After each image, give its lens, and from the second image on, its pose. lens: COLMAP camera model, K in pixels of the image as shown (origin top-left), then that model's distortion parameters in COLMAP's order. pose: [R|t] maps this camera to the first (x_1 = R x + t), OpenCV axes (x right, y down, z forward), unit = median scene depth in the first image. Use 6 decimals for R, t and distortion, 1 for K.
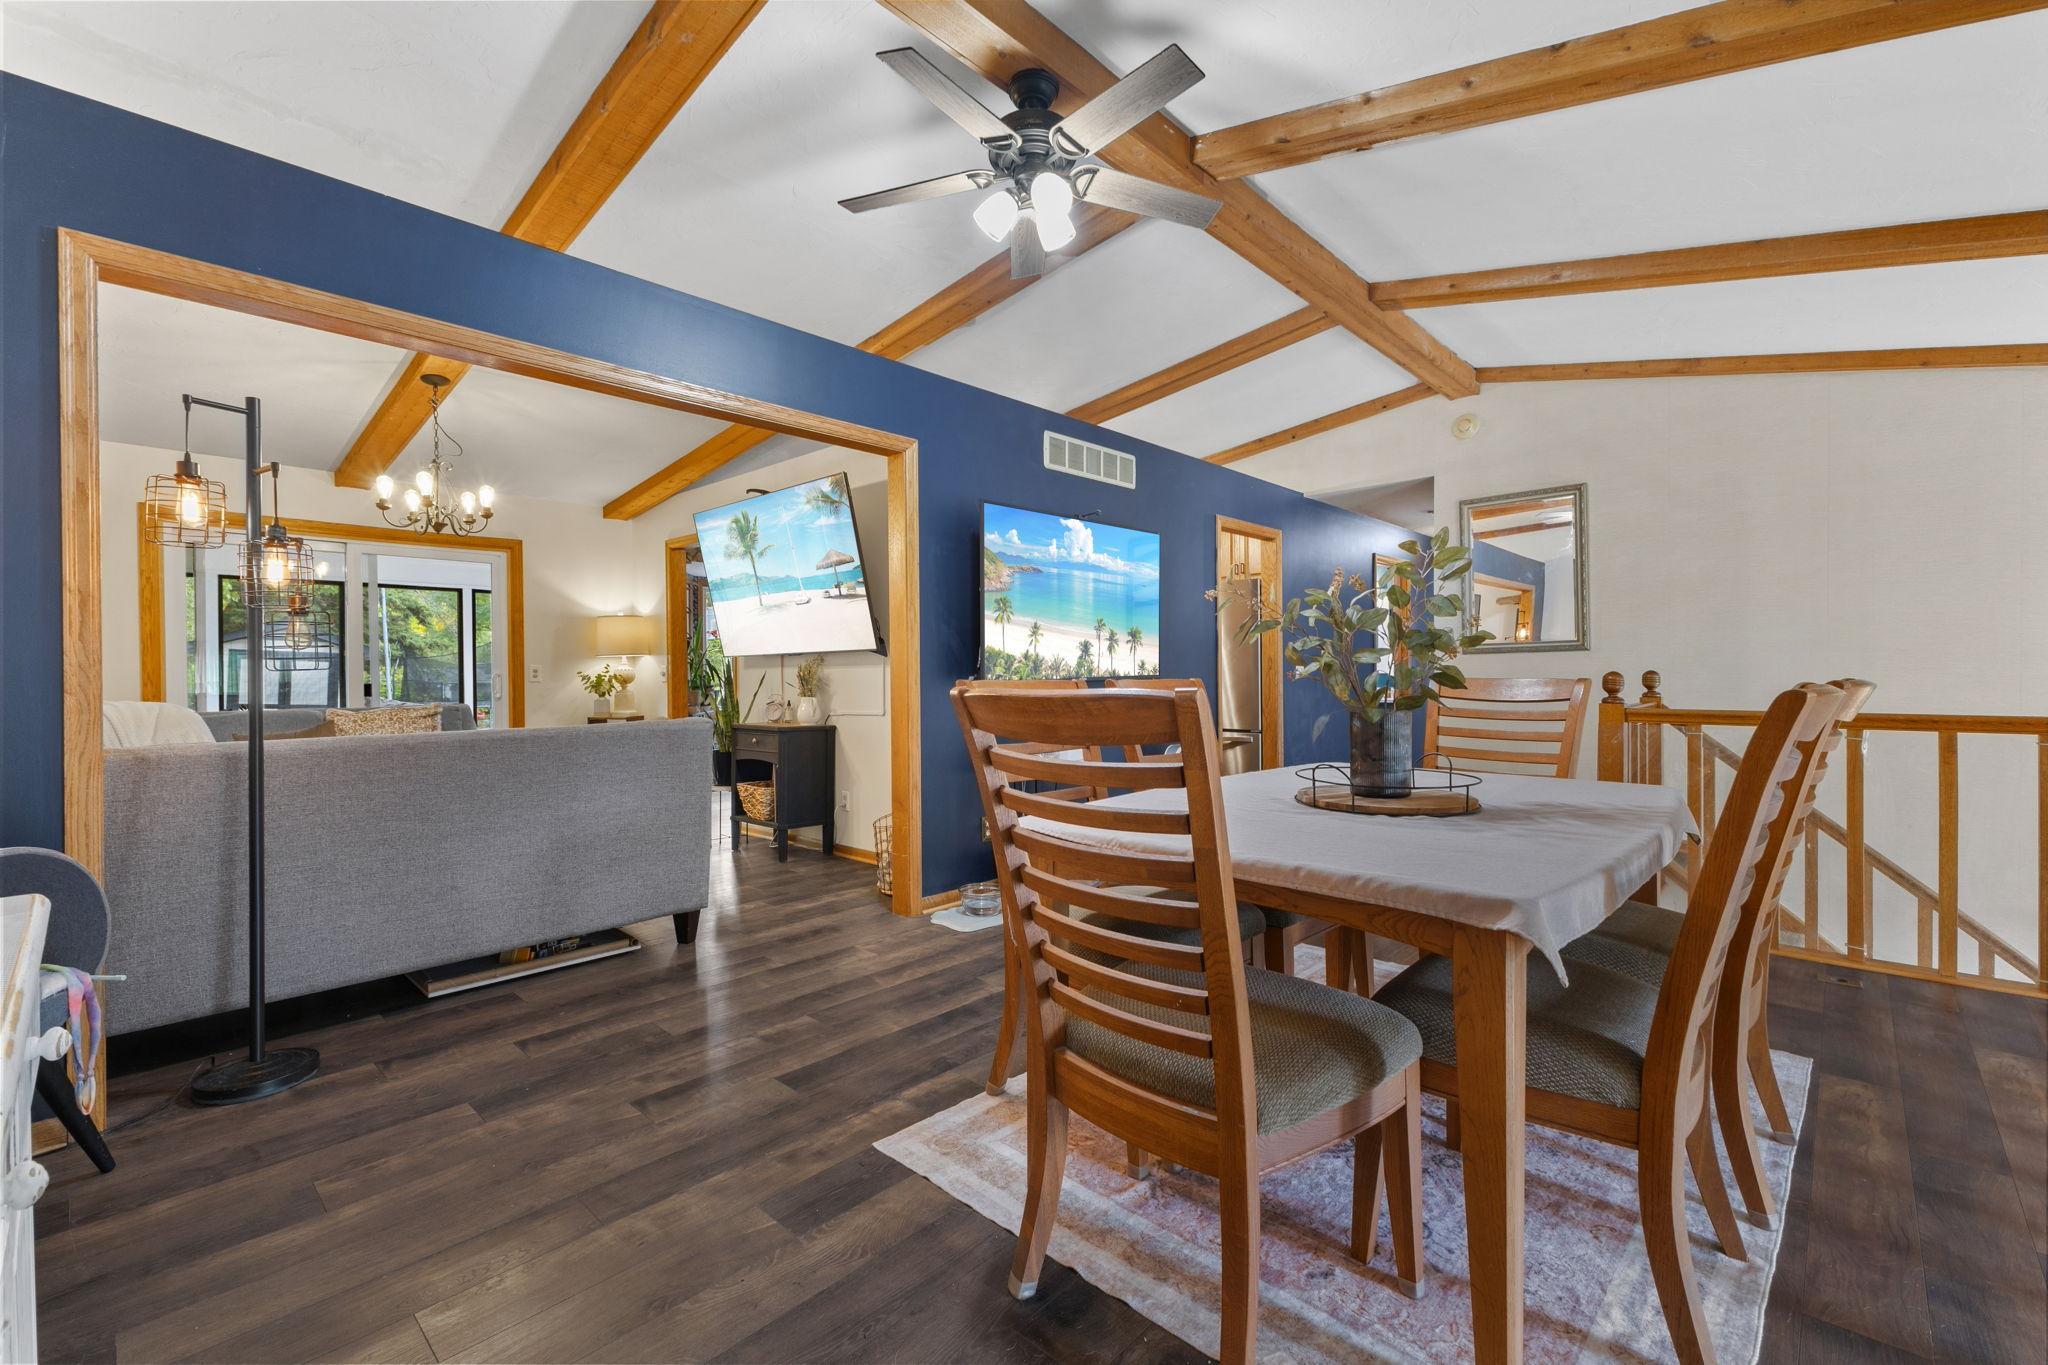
lens RADIAL K [[964.6, 0, 1021.7], [0, 964.6, 688.5], [0, 0, 1]] dist [-0.005382, 0.000297]
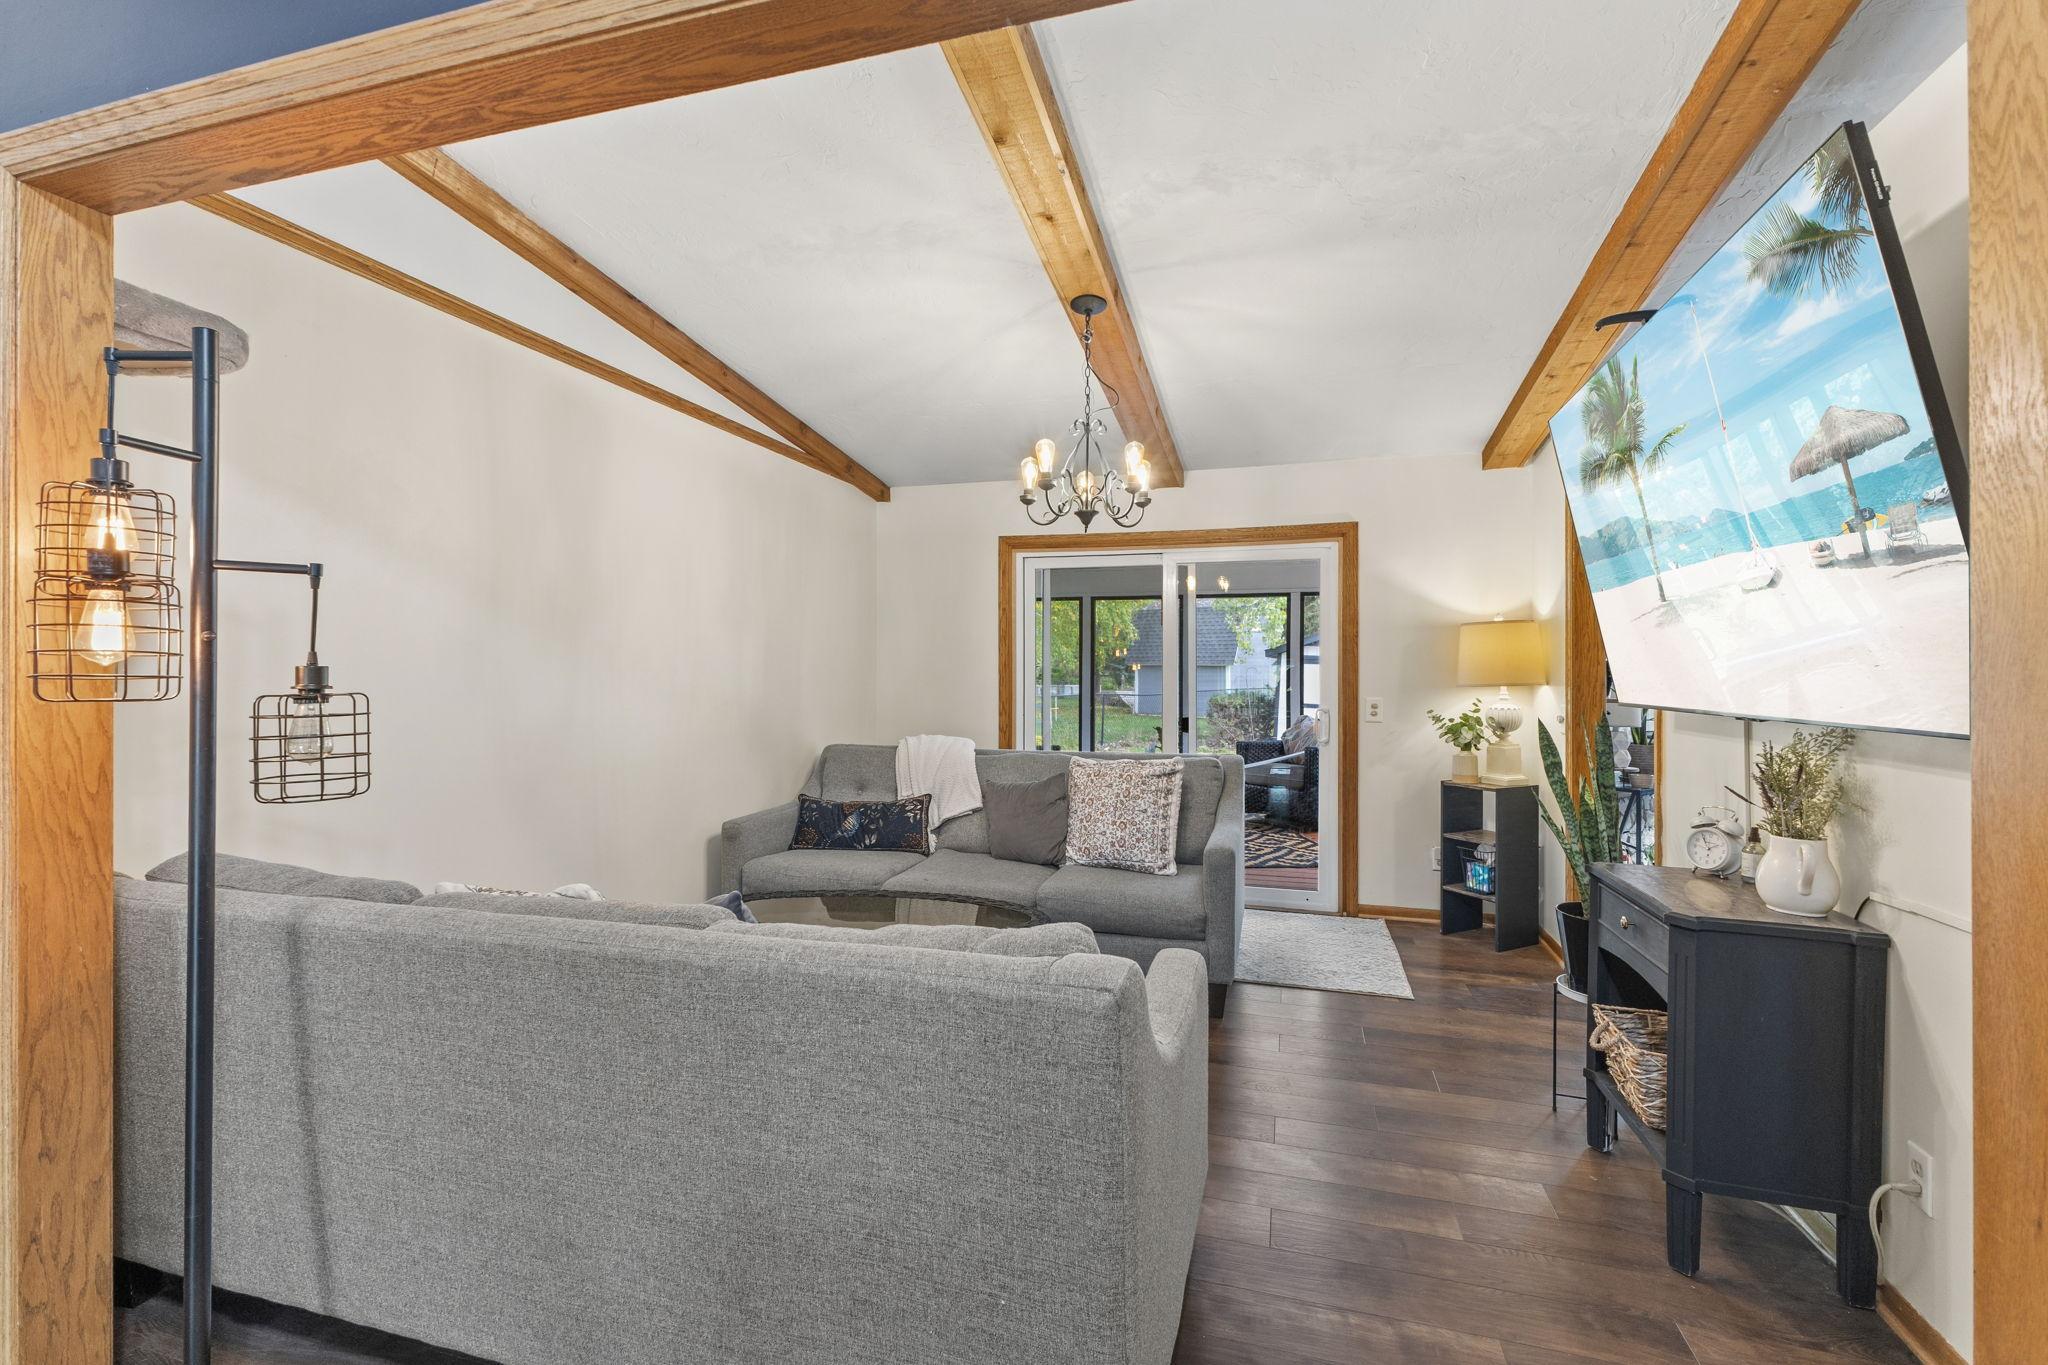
lens RADIAL K [[897.0, 0, 1025.5], [0, 897.0, 674.4], [0, 0, 1]] dist [0.002186, 0.000039]
pose [[0.446935, 0.013480, -0.894465, -0.045871], [-0.012977, 0.999879, 0.008584, -0.052468], [0.894472, 0.007771, 0.447056, 0.582465]]
